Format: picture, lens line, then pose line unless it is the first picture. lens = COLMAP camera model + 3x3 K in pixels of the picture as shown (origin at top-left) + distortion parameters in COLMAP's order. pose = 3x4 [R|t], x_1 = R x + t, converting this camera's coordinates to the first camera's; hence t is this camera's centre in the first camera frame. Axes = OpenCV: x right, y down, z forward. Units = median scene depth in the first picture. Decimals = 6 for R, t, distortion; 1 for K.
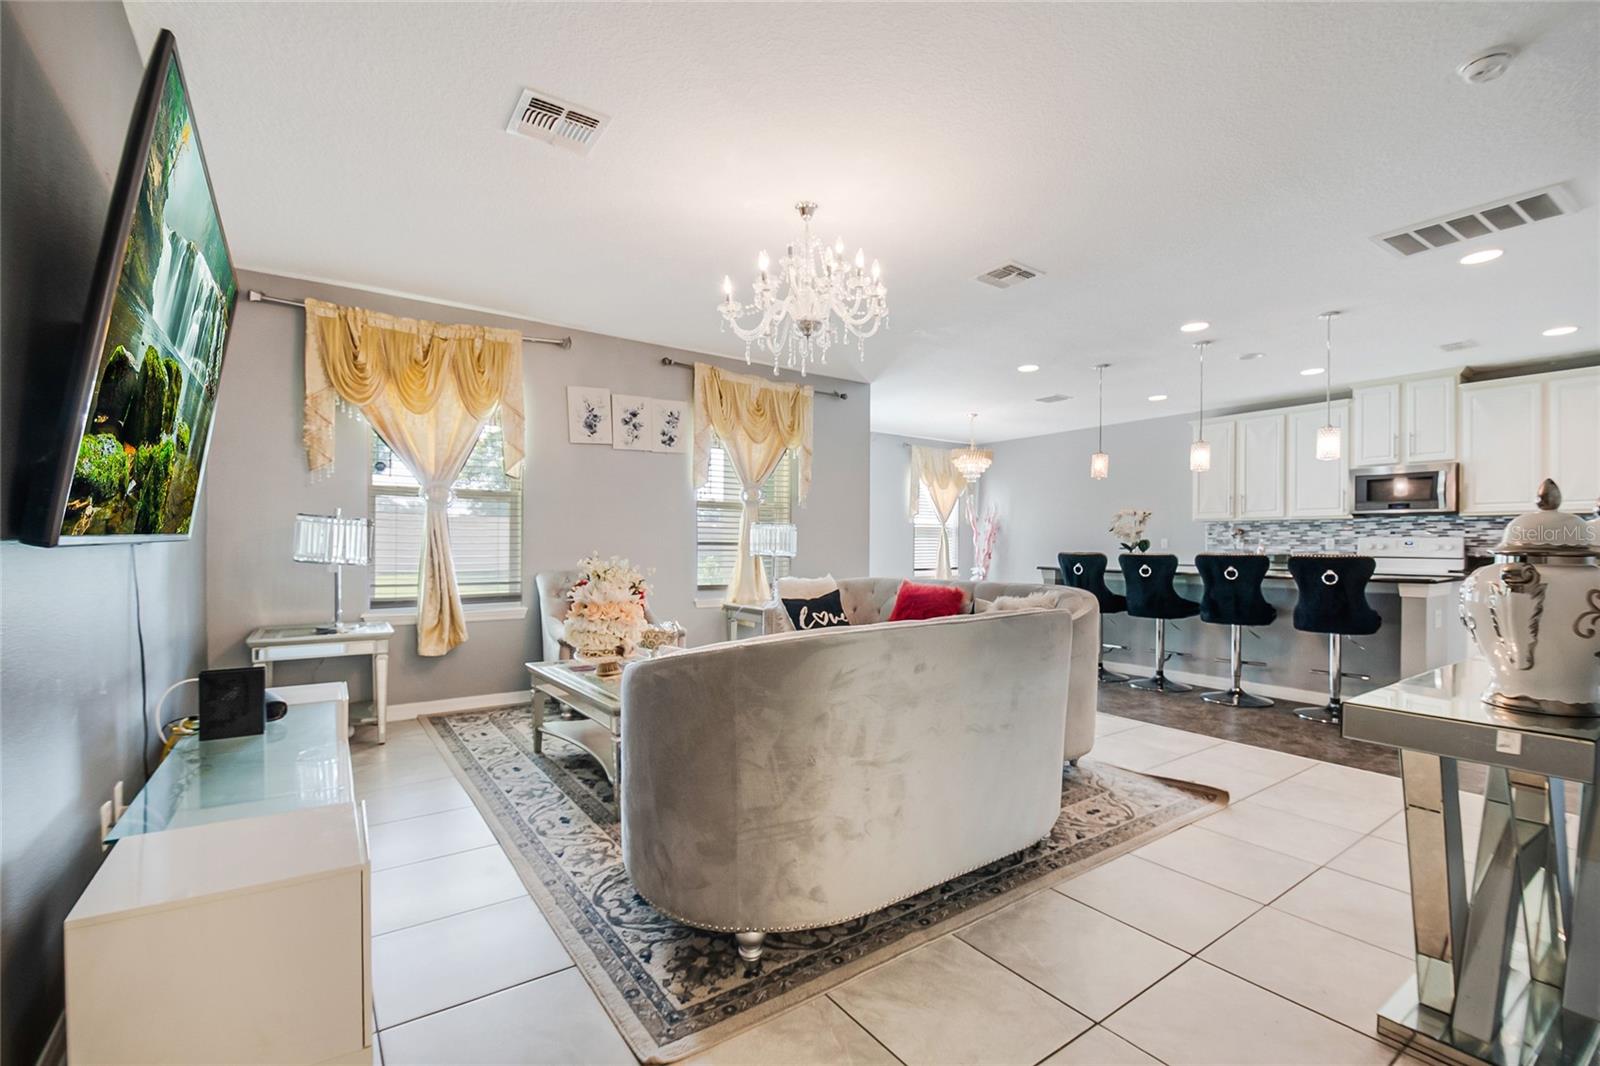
lens RADIAL K [[712.9, 0, 810.4], [0, 712.9, 546.5], [0, 0, 1]] dist [0.003040, -0.002270]
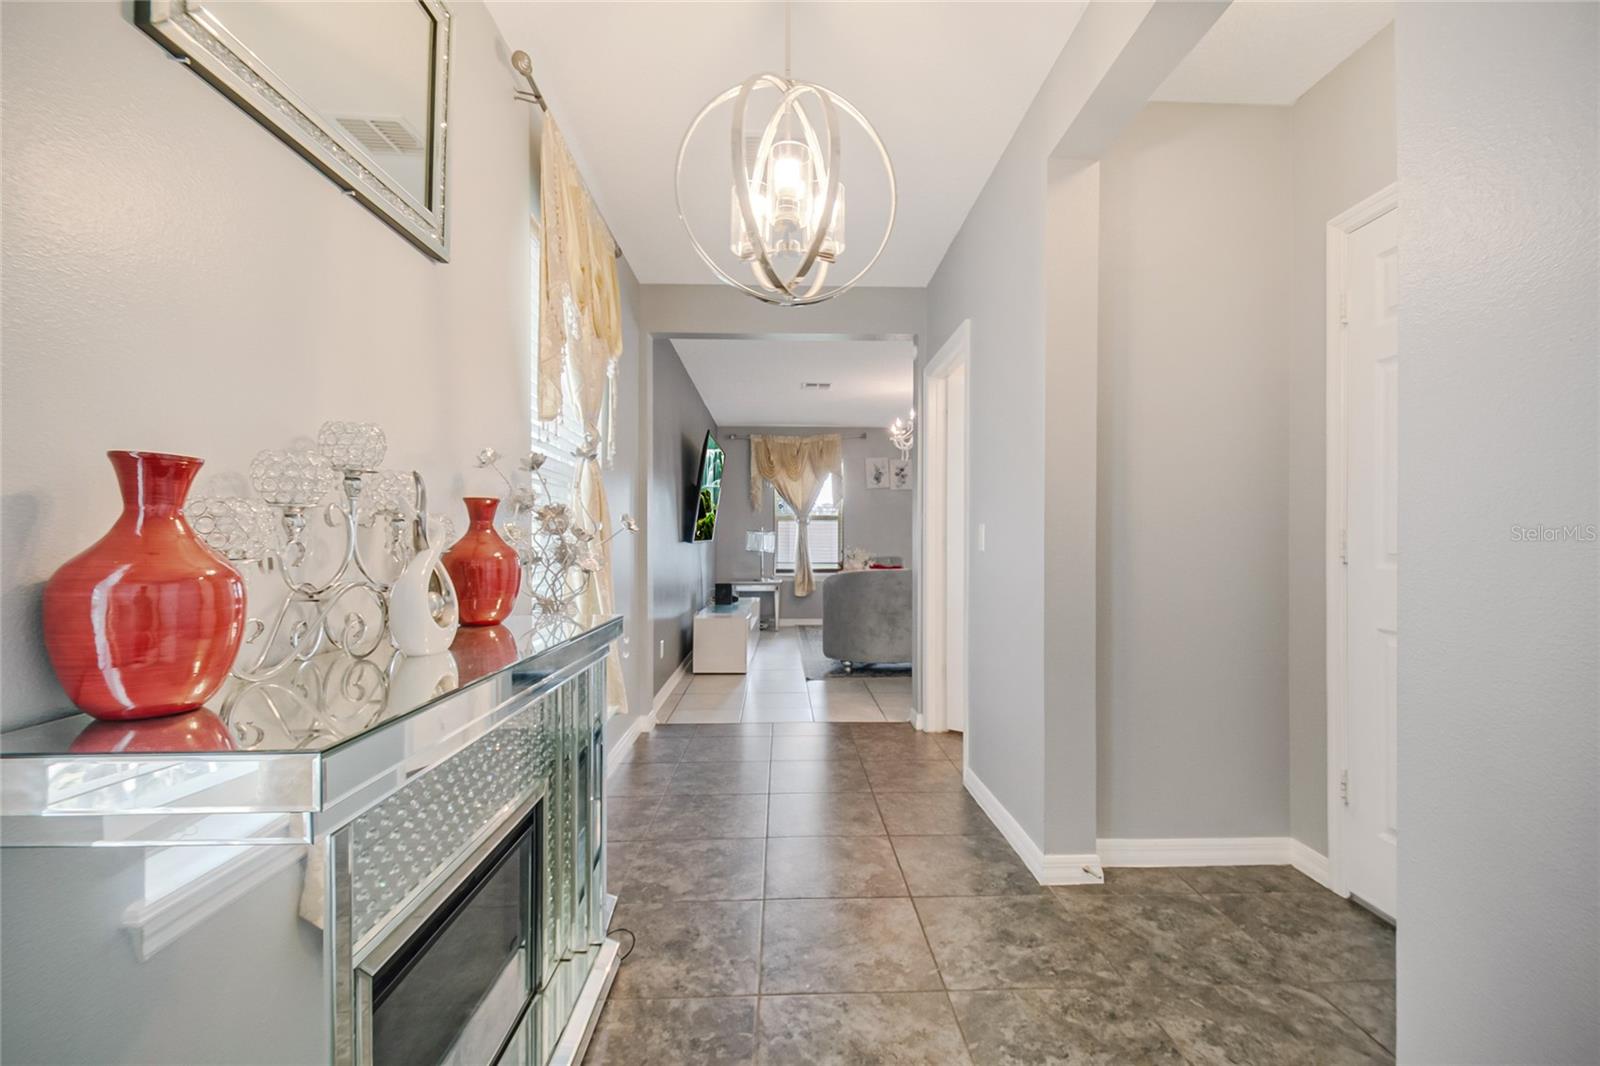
lens RADIAL K [[712.9, 0, 804.8], [0, 712.9, 539.1], [0, 0, 1]] dist [0.003040, -0.002270]
pose [[0.836199, -0.006451, -0.548388, 0.637081], [0.001437, 0.999953, -0.009571, 0.004978], [0.548424, 0.007215, 0.836170, -0.751534]]
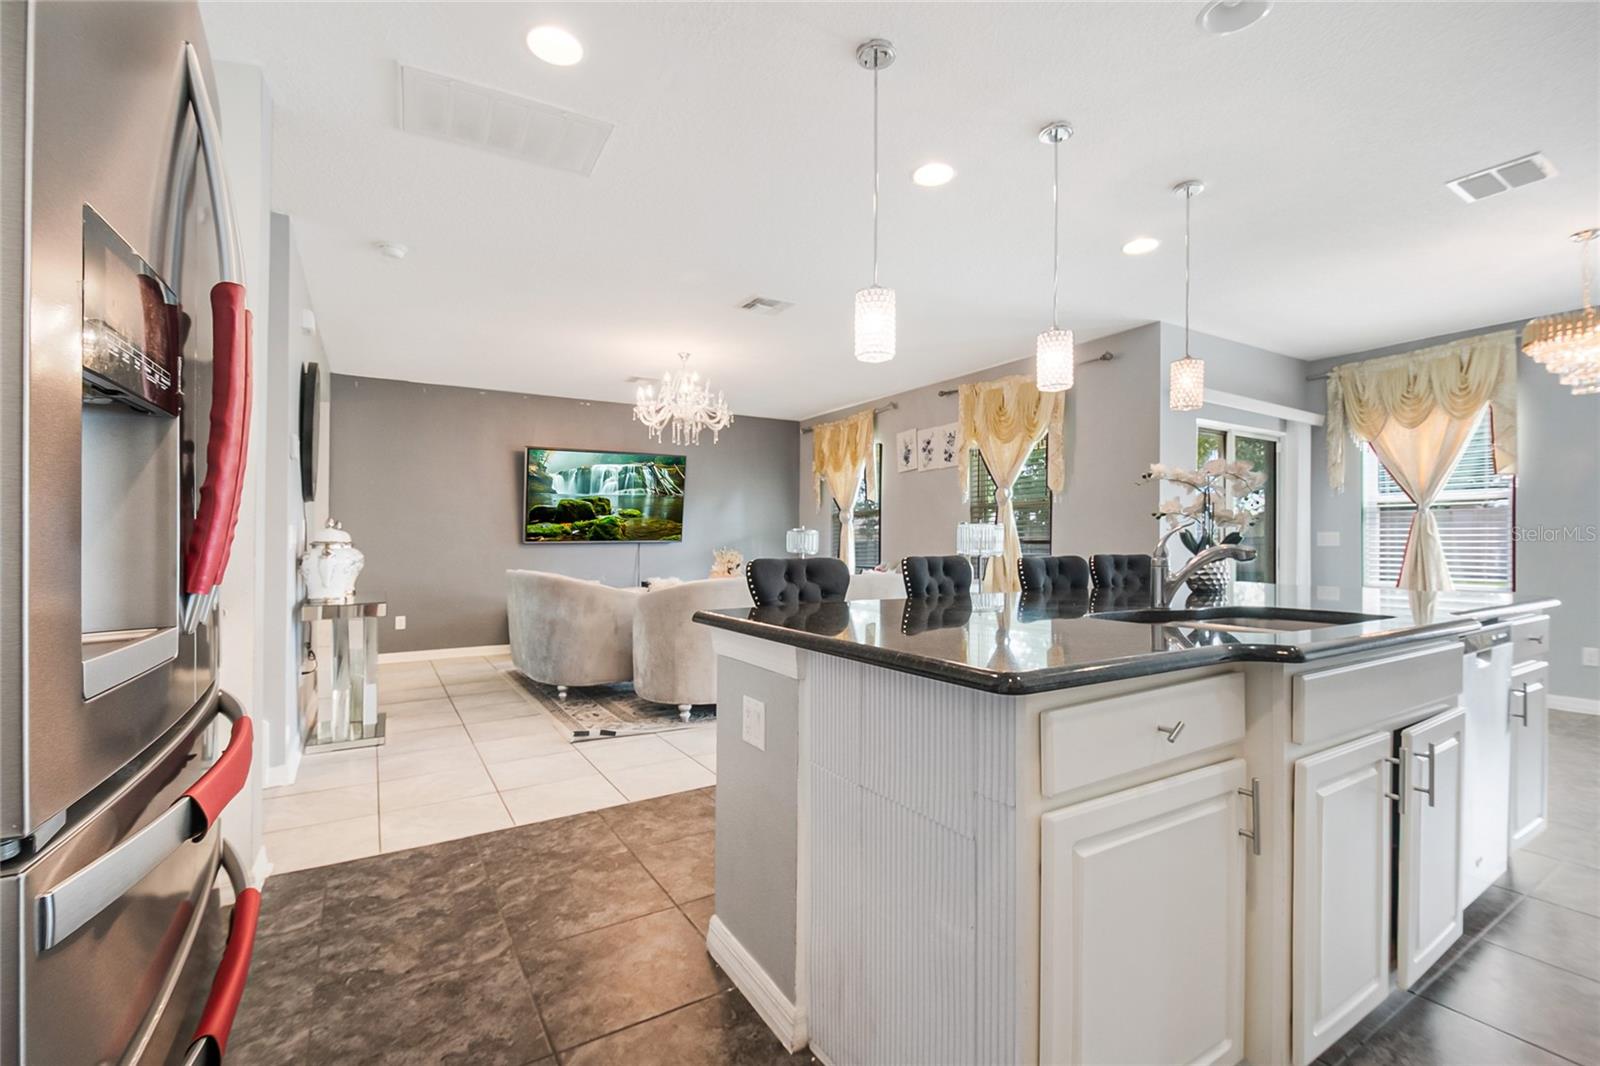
lens RADIAL K [[712.9, 0, 830.8], [0, 712.9, 540.9], [0, 0, 1]] dist [0.003040, -0.002270]
pose [[-0.051628, -0.006413, -0.998646, 1.301609], [-0.003715, 0.999974, -0.006229, 0.004638], [0.998659, 0.003389, -0.051651, 1.084479]]
